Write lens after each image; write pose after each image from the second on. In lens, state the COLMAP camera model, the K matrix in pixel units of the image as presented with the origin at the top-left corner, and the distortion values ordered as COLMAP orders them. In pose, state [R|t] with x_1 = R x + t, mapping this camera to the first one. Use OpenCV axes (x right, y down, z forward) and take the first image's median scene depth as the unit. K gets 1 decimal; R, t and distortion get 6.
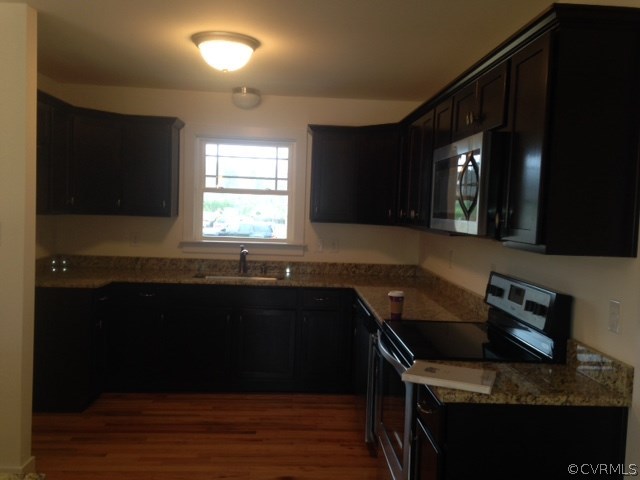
lens RADIAL K [[561.7, 0, 320.6], [0, 561.7, 242.7], [0, 0, 1]] dist [0.033743, -0.013732]
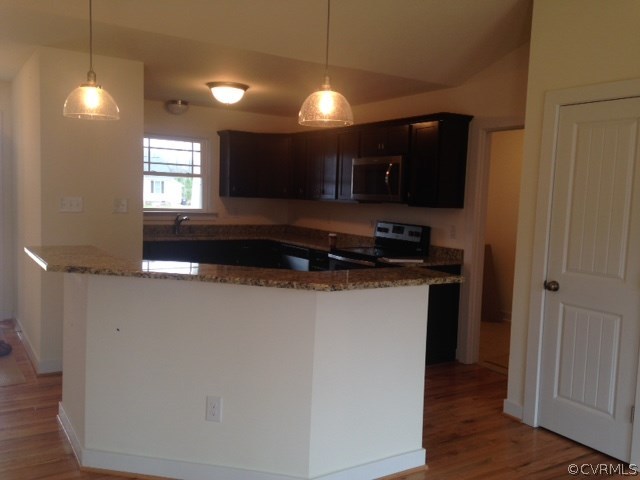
lens RADIAL K [[561.7, 0, 320.6], [0, 561.7, 242.7], [0, 0, 1]] dist [0.033743, -0.013732]
pose [[0.862879, -0.049422, 0.502988, -0.520930], [0.026874, 0.998286, 0.051987, 0.012240], [-0.504695, -0.031341, 0.862728, -0.363489]]
